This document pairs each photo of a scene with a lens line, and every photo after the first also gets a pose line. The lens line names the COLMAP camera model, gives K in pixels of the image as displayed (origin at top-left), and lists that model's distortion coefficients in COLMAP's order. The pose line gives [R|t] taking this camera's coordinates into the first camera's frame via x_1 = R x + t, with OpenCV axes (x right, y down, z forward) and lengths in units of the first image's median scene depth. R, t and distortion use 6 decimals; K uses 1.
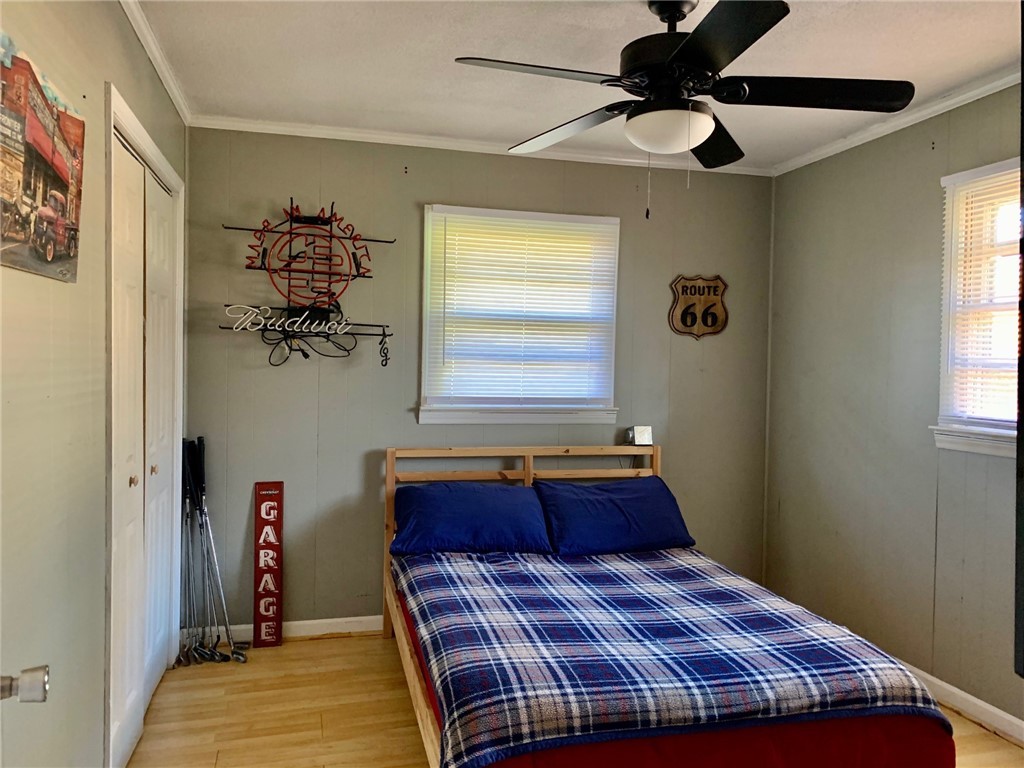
lens RADIAL K [[795.6, 0, 511.5], [0, 795.6, 386.4], [0, 0, 1]] dist [0.086566, -0.100595]
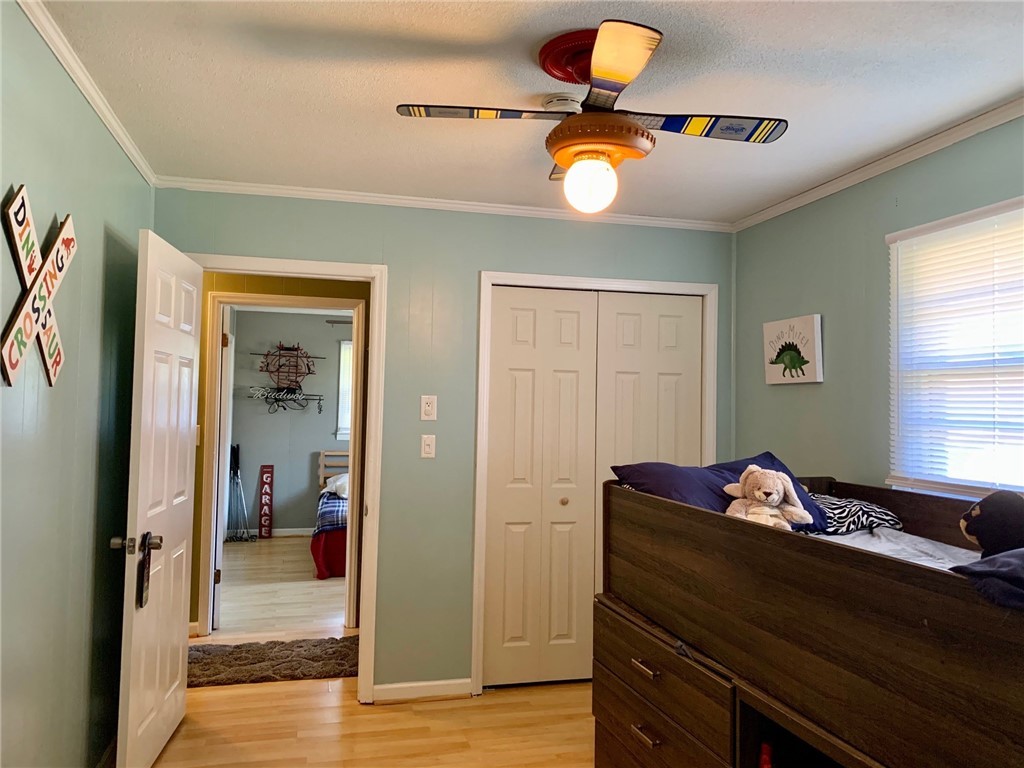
lens RADIAL K [[795.6, 0, 508.4], [0, 795.6, 379.7], [0, 0, 1]] dist [0.086566, -0.100595]
pose [[0.999993, -0.002280, 0.003126, 0.368986], [0.002533, 0.996495, -0.083617, 0.070040], [-0.002925, 0.083624, 0.996493, -1.267658]]
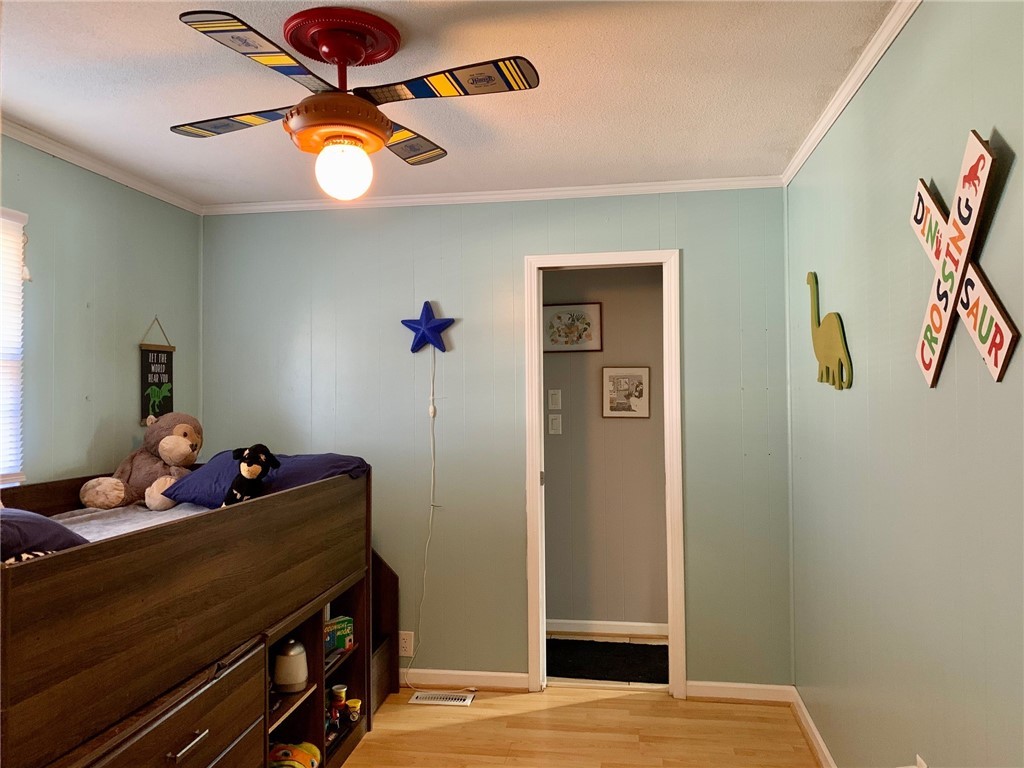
lens RADIAL K [[795.6, 0, 509.0], [0, 795.6, 383.8], [0, 0, 1]] dist [0.086566, -0.100595]
pose [[-0.919609, -0.005061, 0.392802, -0.717151], [0.009189, 0.999366, 0.034389, -0.175492], [-0.392727, 0.035233, -0.918980, 3.014085]]
